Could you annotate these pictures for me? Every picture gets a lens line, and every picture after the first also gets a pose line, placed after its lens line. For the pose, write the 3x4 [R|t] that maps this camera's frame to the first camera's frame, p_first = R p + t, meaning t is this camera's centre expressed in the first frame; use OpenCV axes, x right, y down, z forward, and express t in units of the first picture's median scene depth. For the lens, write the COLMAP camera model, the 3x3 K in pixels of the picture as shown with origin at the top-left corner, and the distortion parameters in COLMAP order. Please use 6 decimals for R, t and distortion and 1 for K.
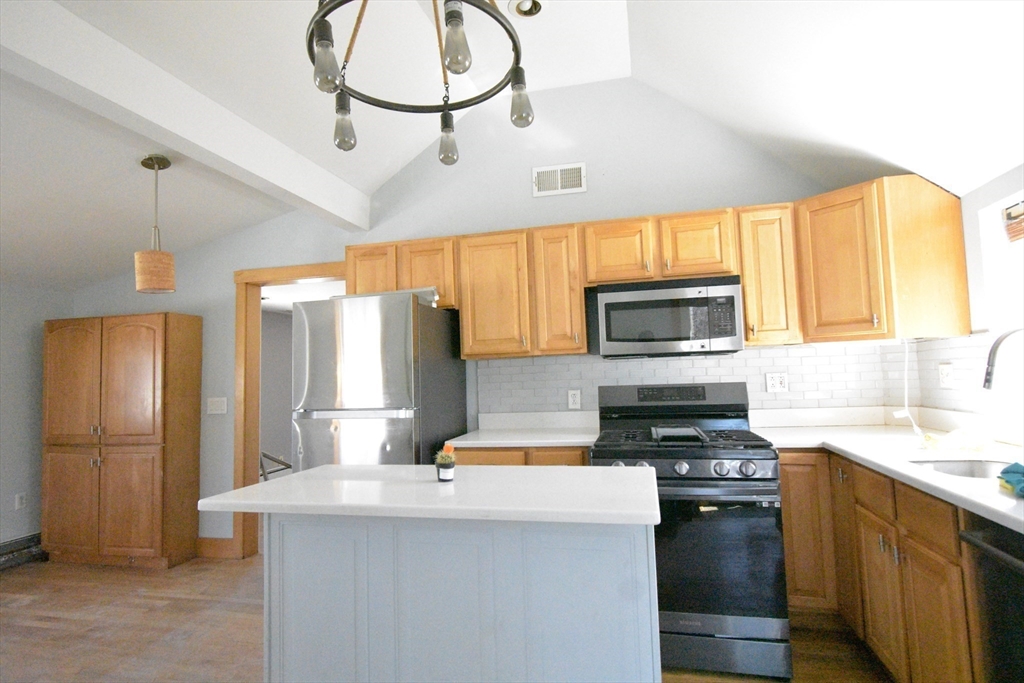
lens RADIAL K [[541.1, 0, 512.0], [0, 541.1, 341.5], [0, 0, 1]] dist [-0.002864, -0.002255]
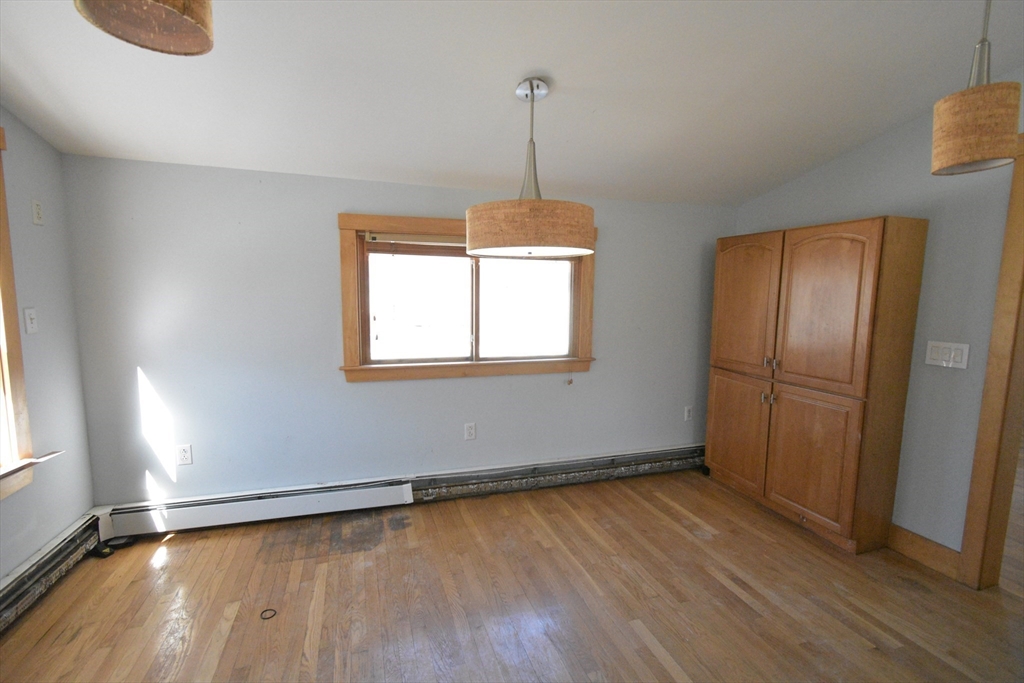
lens RADIAL K [[449.5, 0, 512.0], [0, 449.5, 341.5], [0, 0, 1]] dist [-0.001209, -0.000549]
pose [[0.533145, 0.134573, -0.835252, -0.390112], [0.024835, 0.984353, 0.174448, -0.007746], [0.845659, -0.113750, 0.521461, 0.268233]]
